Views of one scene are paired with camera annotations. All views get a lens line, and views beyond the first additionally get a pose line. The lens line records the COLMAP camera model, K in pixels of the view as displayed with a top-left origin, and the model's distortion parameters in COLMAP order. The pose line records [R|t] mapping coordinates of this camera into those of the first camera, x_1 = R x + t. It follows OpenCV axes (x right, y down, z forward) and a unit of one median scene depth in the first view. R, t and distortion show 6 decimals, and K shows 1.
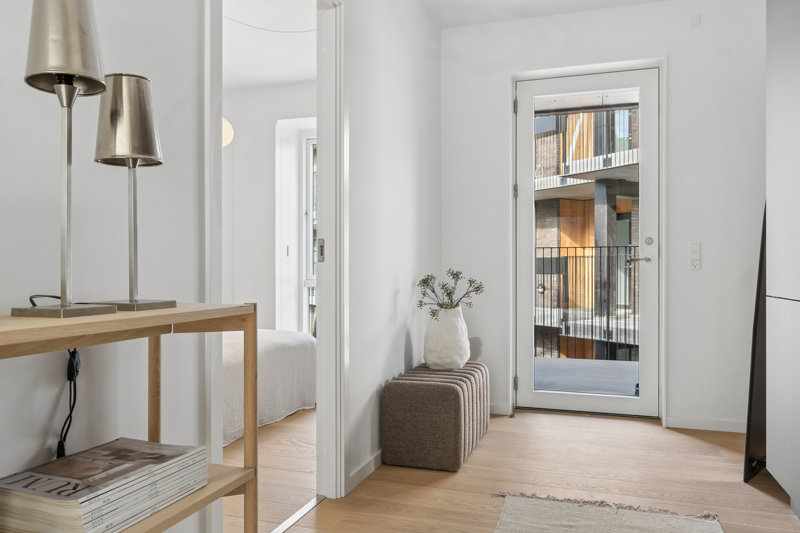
lens RADIAL K [[609.0, 0, 400.0], [0, 609.0, 266.5], [0, 0, 1]] dist [-0.002099, -0.000402]
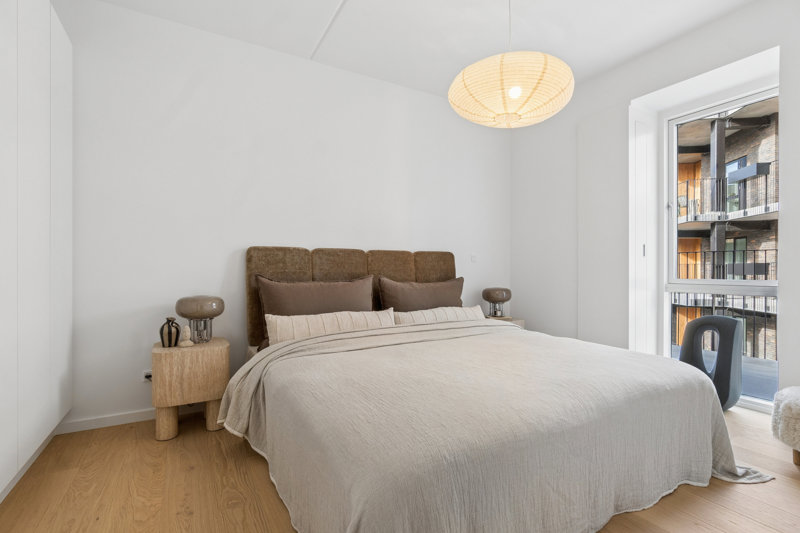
lens RADIAL K [[373.1, 0, 400.0], [0, 373.1, 266.5], [0, 0, 1]] dist [0.000665, -0.000135]
pose [[0.750883, -0.001904, -0.660433, -0.094003], [-0.003025, 0.999975, -0.006322, 0.002479], [0.660429, 0.006744, 0.750859, 0.368100]]
